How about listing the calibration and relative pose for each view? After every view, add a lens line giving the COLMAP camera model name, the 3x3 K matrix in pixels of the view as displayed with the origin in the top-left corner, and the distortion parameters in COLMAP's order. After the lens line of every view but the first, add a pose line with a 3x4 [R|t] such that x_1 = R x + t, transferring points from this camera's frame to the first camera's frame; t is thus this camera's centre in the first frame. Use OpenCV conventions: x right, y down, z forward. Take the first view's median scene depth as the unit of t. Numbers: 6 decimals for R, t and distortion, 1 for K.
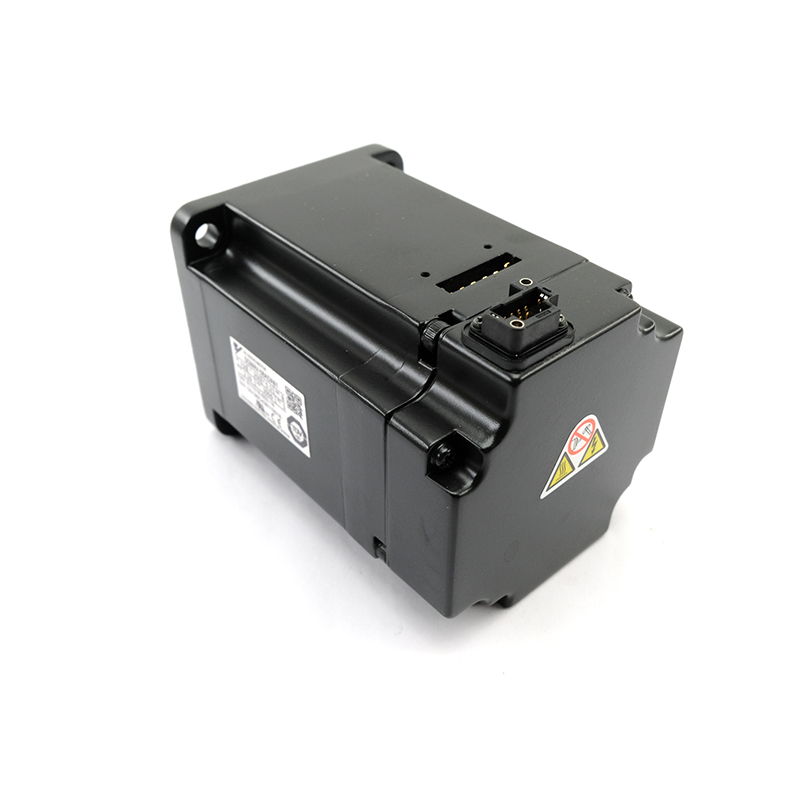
lens RADIAL K [[790.3, 0, 400.0], [0, 790.3, 400.0], [0, 0, 1]] dist [-0.063150, 0.032022]
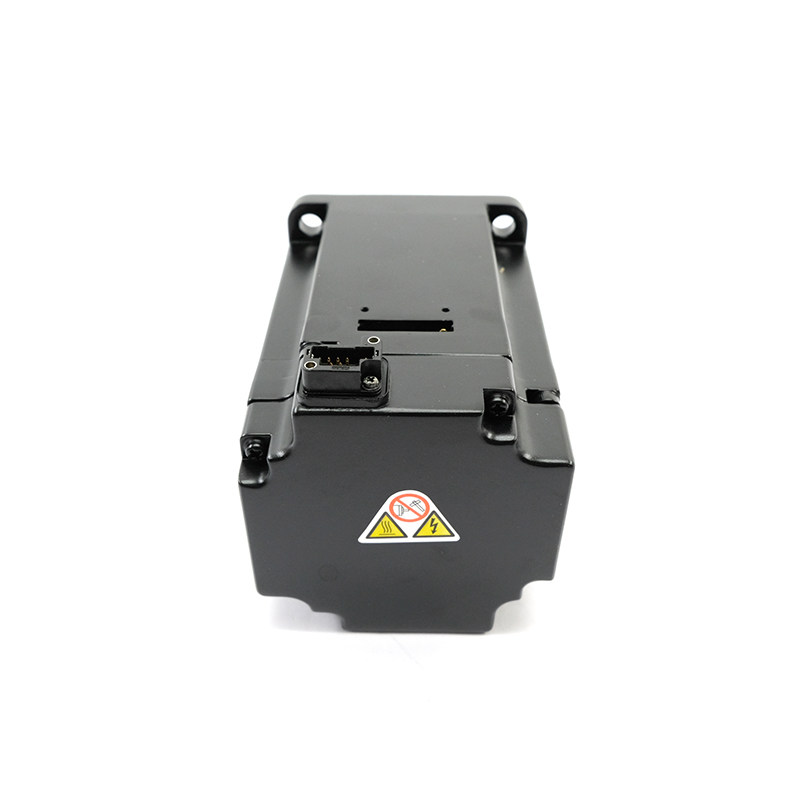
lens RADIAL K [[790.3, 0, 400.0], [0, 790.3, 400.0], [0, 0, 1]] dist [-0.063150, 0.032022]
pose [[0.745258, 0.409775, -0.525998, 0.697590], [-0.414669, 0.902595, 0.115638, -0.191630], [0.522149, 0.131935, 0.842587, 0.109646]]
